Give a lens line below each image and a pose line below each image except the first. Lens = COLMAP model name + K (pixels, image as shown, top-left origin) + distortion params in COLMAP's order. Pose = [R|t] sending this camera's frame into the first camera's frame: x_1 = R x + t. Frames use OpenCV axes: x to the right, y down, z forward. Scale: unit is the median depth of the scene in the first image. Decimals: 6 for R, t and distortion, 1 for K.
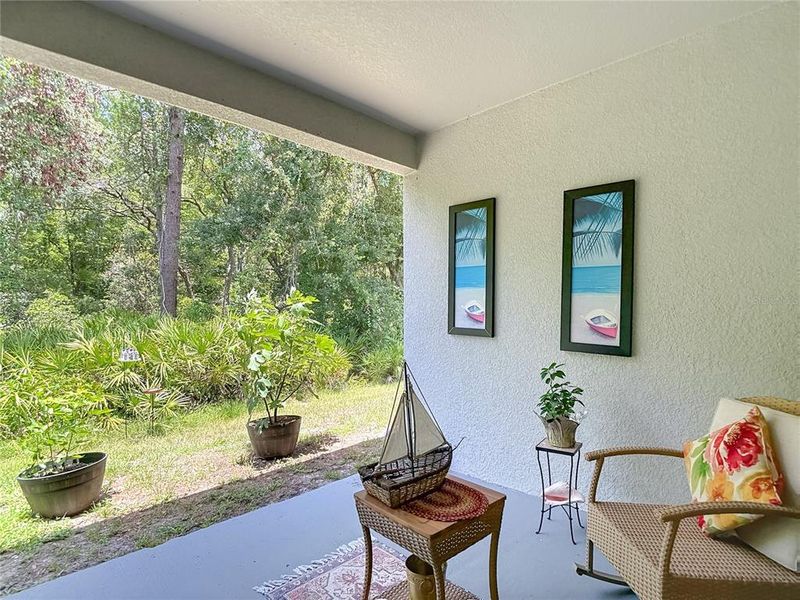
lens RADIAL K [[428.4, 0, 379.6], [0, 428.4, 307.2], [0, 0, 1]] dist [-0.001663, -0.013774]
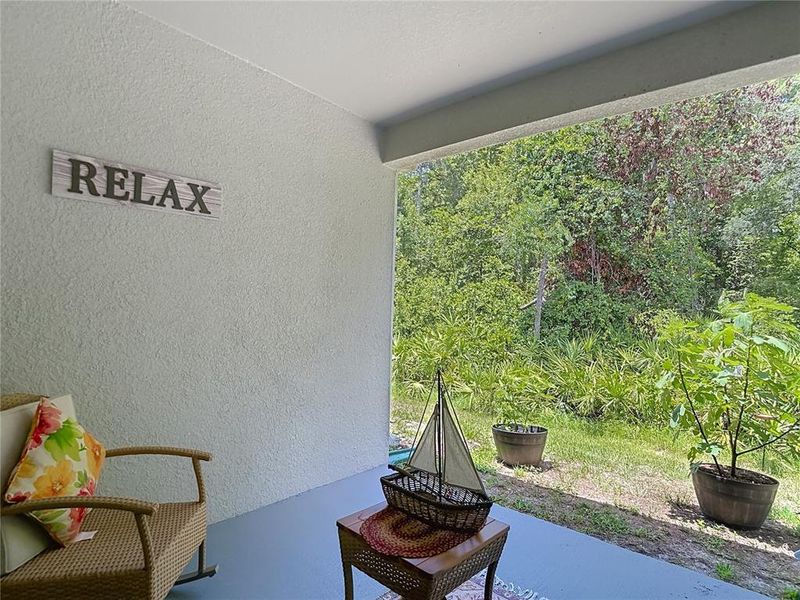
lens RADIAL K [[428.4, 0, 396.8], [0, 428.4, 302.6], [0, 0, 1]] dist [-0.001663, -0.013774]
pose [[0.104422, -0.000518, -0.994533, 0.544606], [-0.031297, 0.999503, -0.003806, -0.003530], [0.994041, 0.031523, 0.104354, 0.469386]]
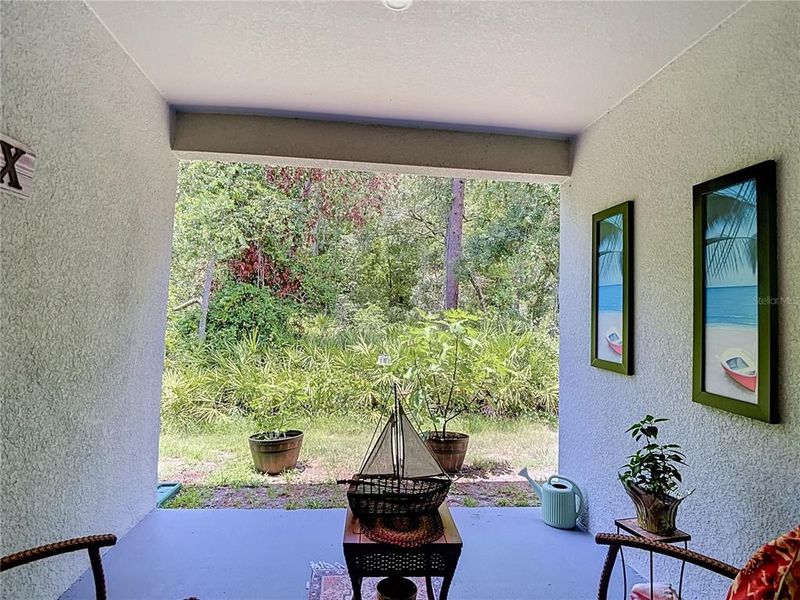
lens RADIAL K [[452.2, 0, 383.4], [0, 452.2, 281.8], [0, 0, 1]] dist [-0.006936, -0.003358]
pose [[0.783767, -0.015984, -0.620849, 0.422842], [-0.038492, 0.996497, -0.074247, -0.021127], [0.619861, 0.082089, 0.780406, 0.053145]]
